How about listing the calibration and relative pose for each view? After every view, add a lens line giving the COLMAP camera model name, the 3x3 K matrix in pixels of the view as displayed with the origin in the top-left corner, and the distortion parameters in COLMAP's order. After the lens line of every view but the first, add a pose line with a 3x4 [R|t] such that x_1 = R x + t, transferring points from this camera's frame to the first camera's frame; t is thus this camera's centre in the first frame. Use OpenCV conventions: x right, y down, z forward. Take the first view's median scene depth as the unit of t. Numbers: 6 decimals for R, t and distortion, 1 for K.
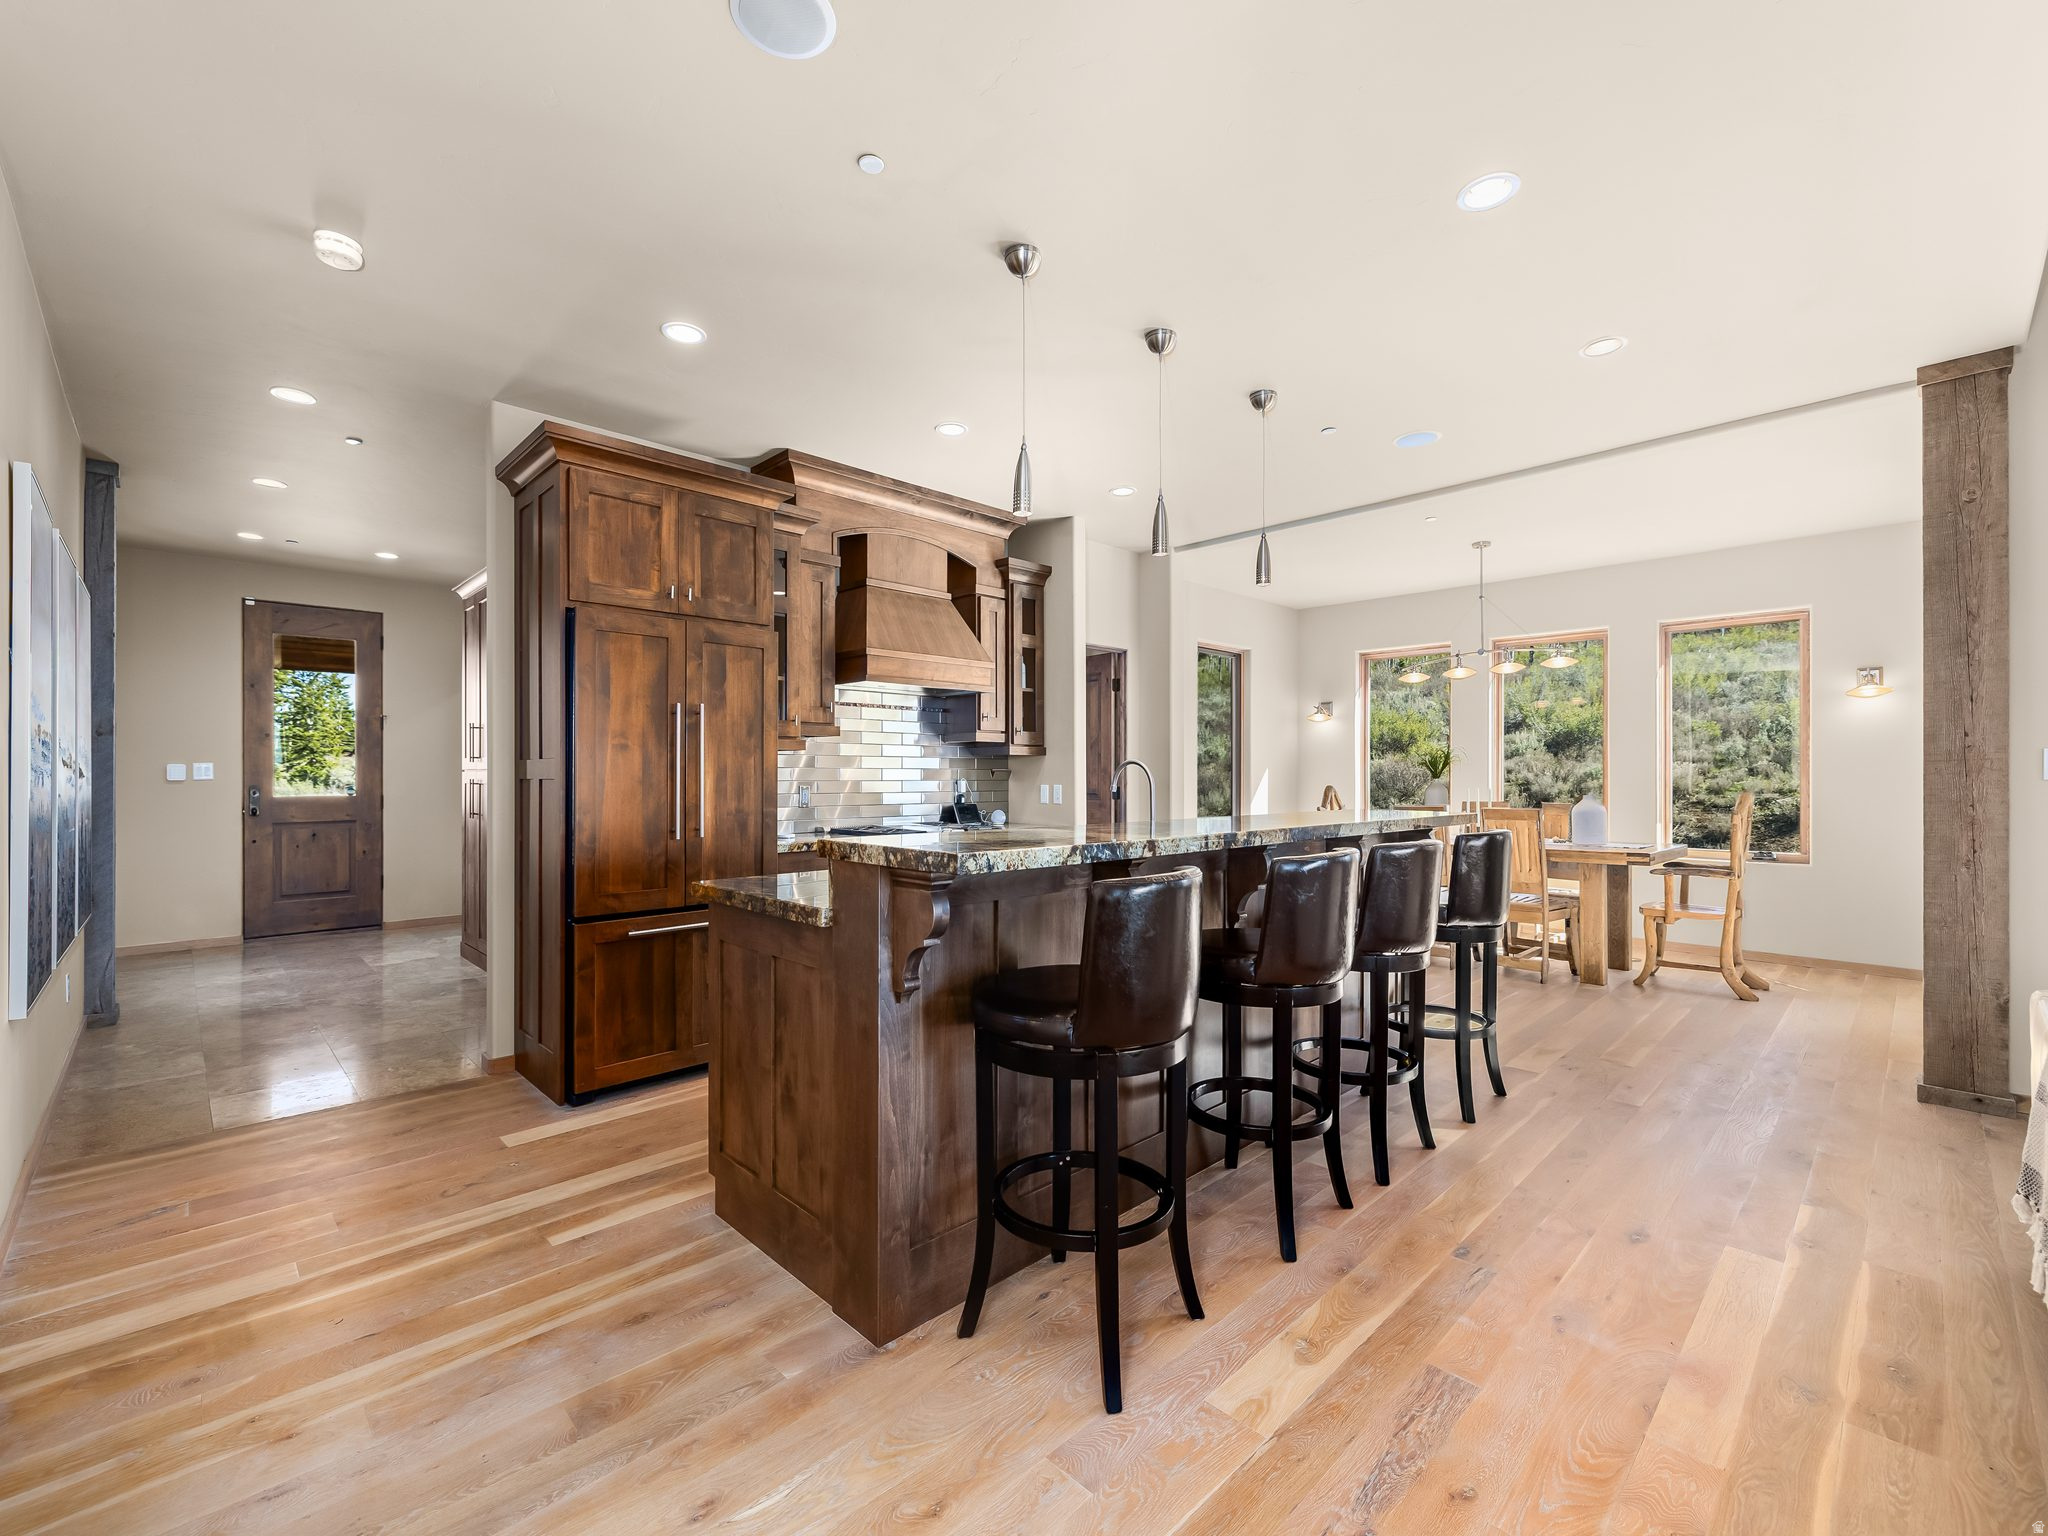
lens RADIAL K [[866.2, 0, 1017.5], [0, 866.2, 773.3], [0, 0, 1]] dist [-0.000152, -0.000013]
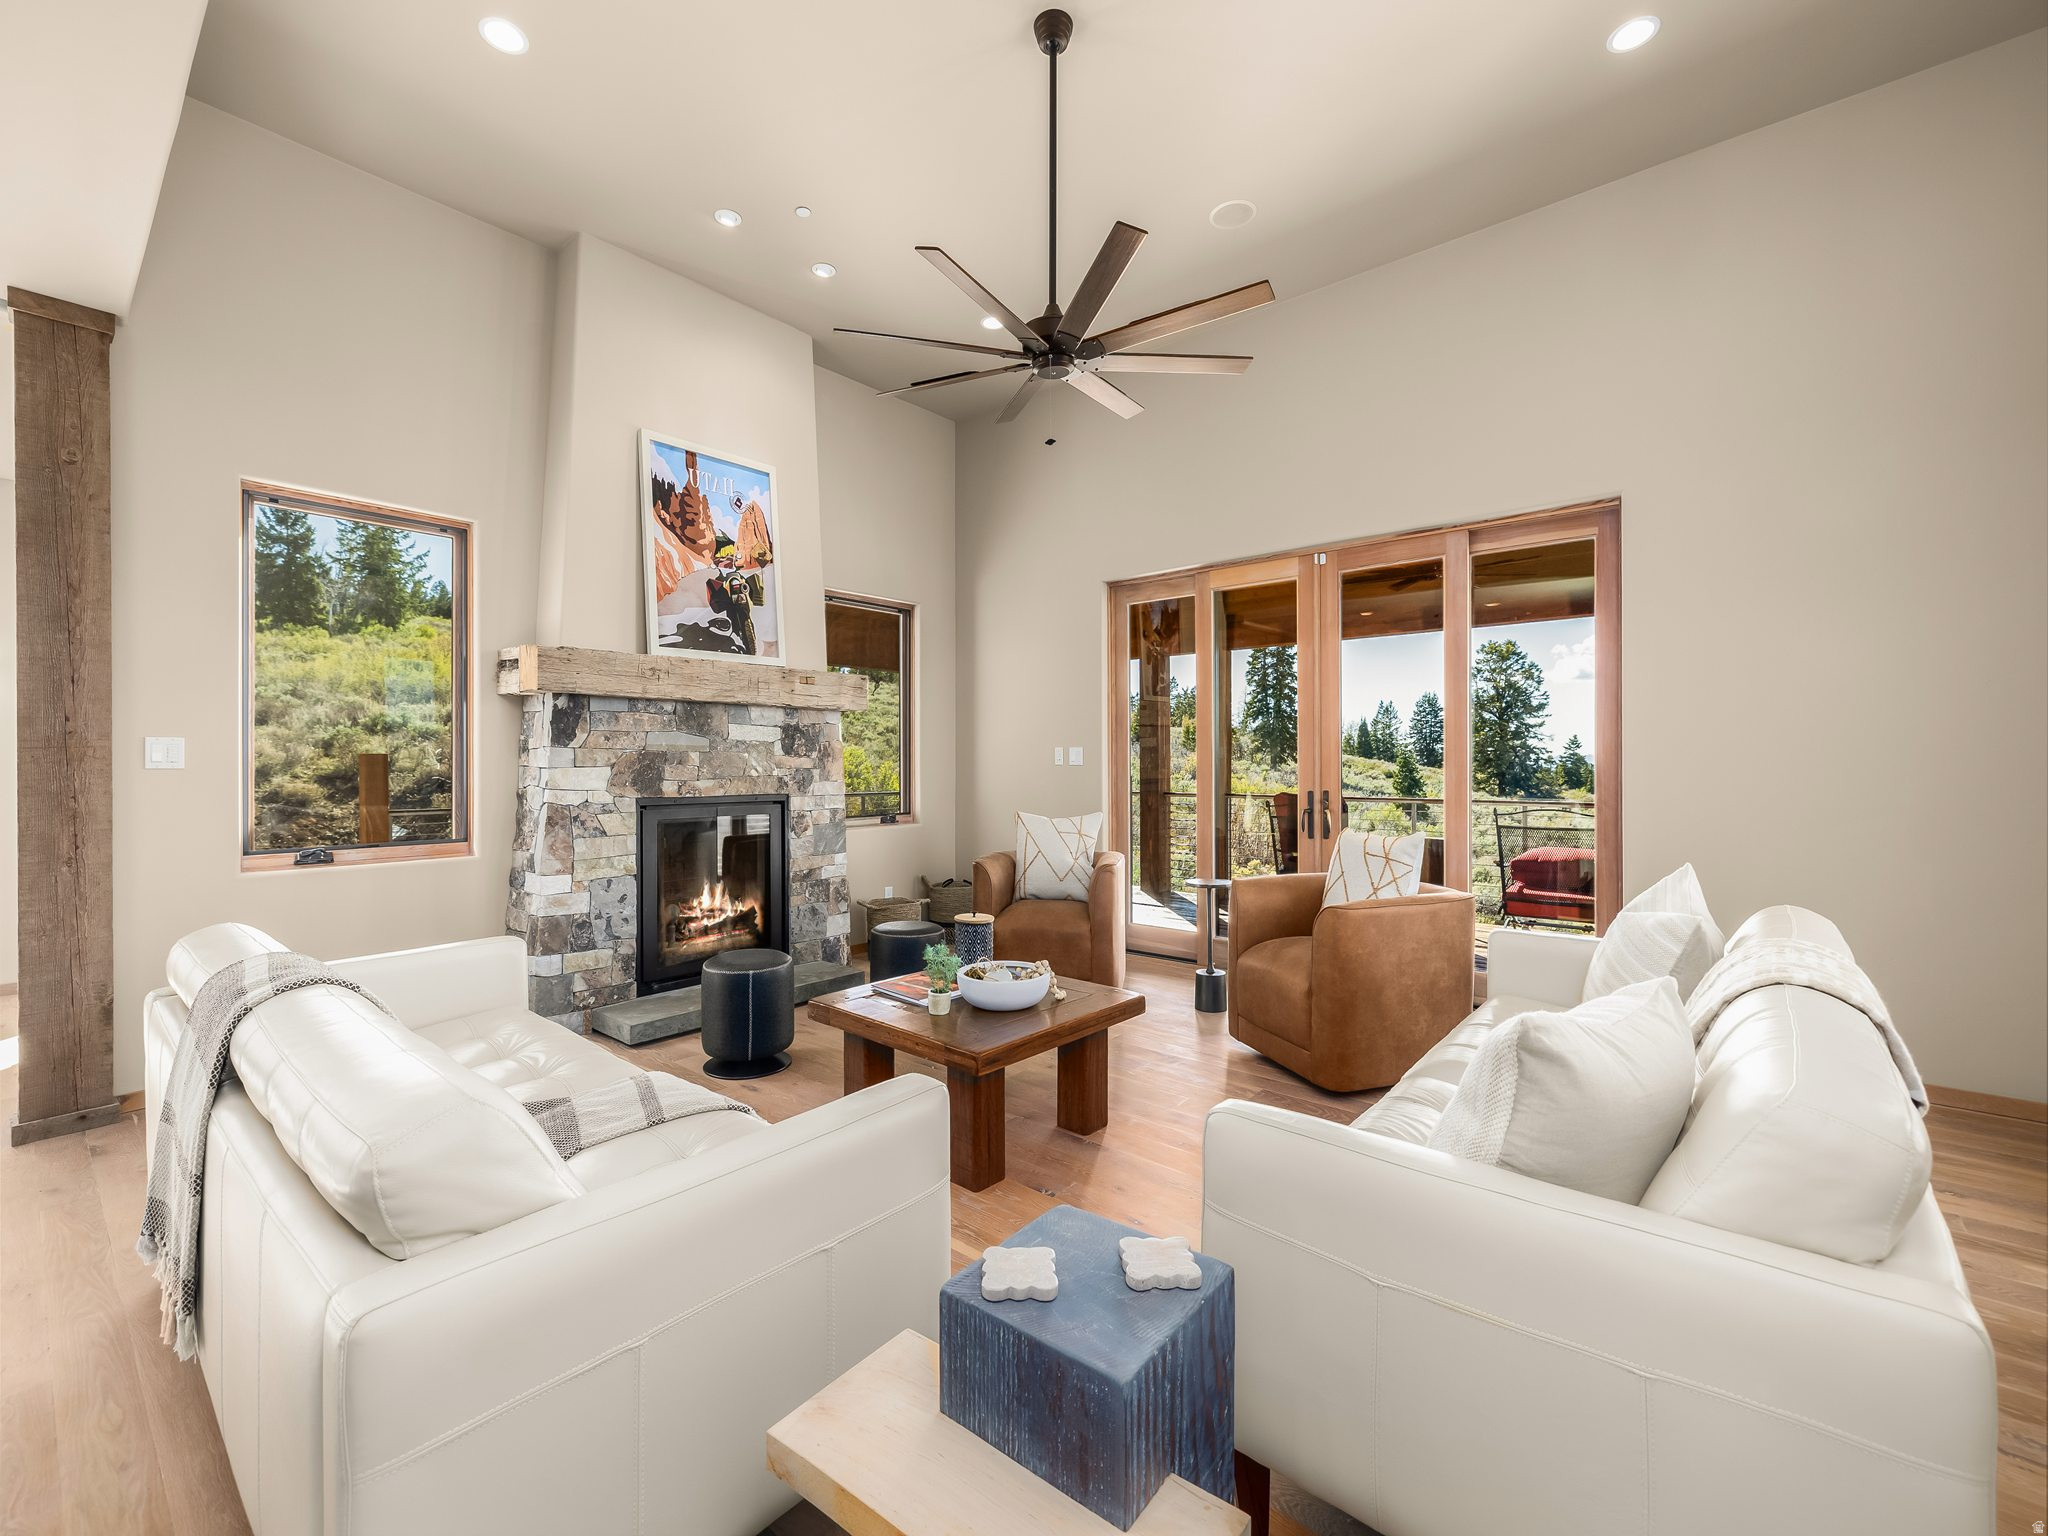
lens RADIAL K [[868.8, 0, 1014.6], [0, 868.8, 765.6], [0, 0, 1]] dist [-0.000321, -0.000404]
pose [[-0.096148, -0.001860, 0.995365, 0.087655], [0.002307, 0.999995, 0.002091, 0.003682], [-0.995364, 0.002497, -0.096143, 0.091376]]
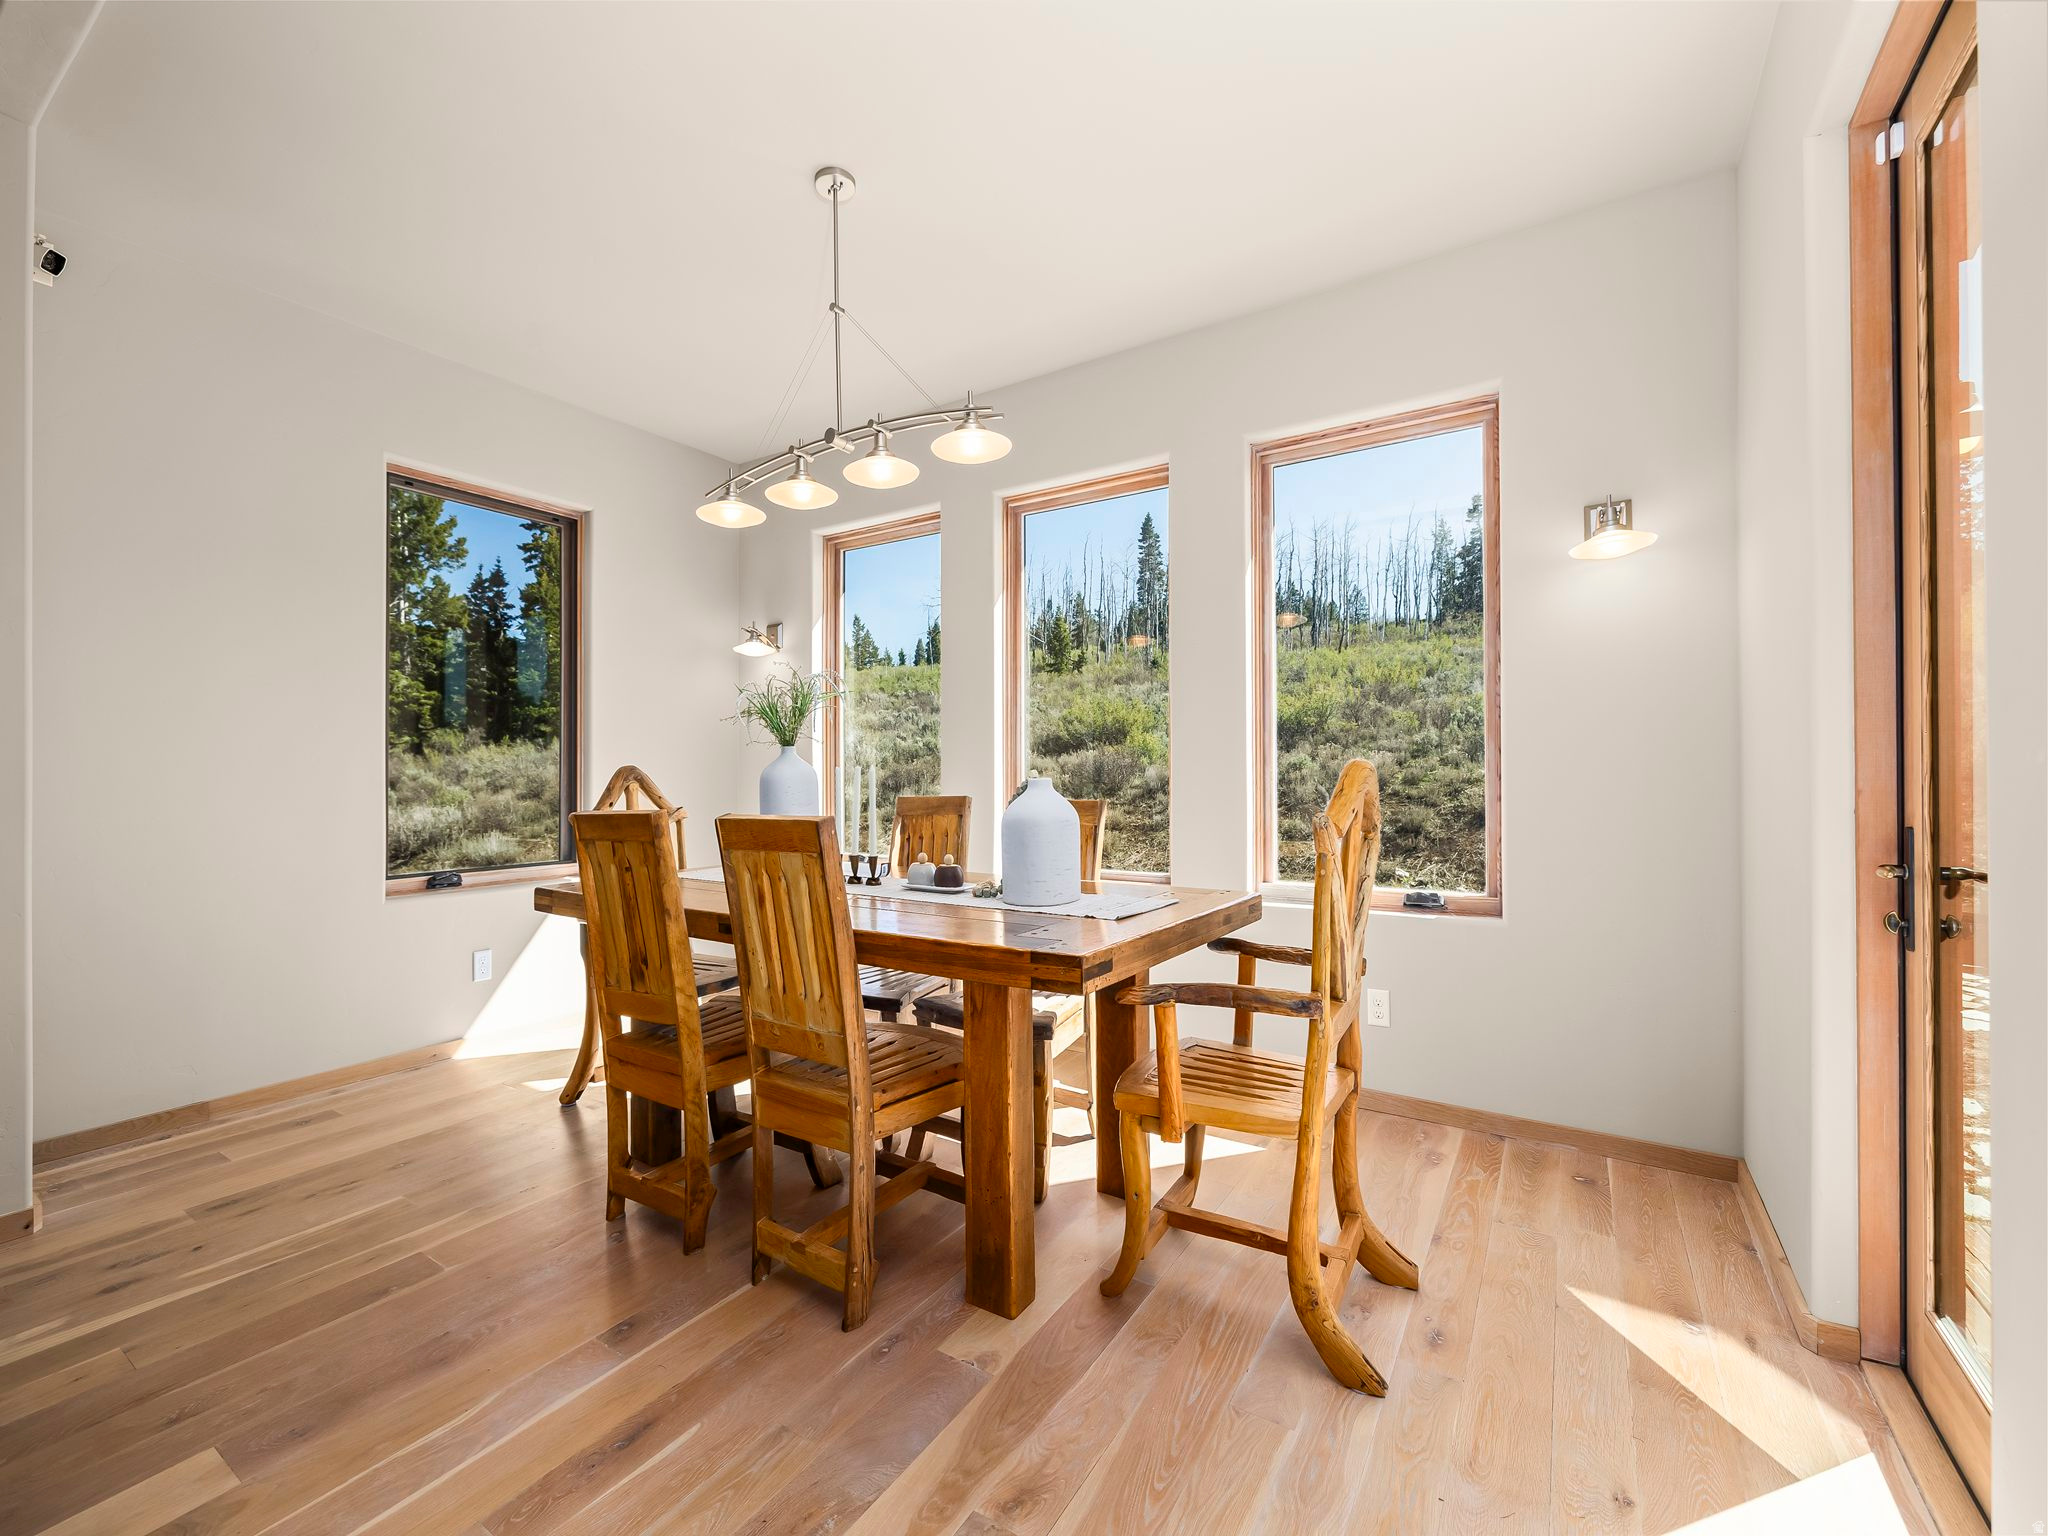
lens RADIAL K [[847.5, 0, 1024.0], [0, 847.5, 768.0], [0, 0, 1]] dist [0.000335, -0.000037]
pose [[0.972338, -0.004562, 0.233536, 0.852974], [0.005635, 0.999976, -0.003930, 0.032925], [-0.233512, 0.005137, 0.972340, 0.942317]]
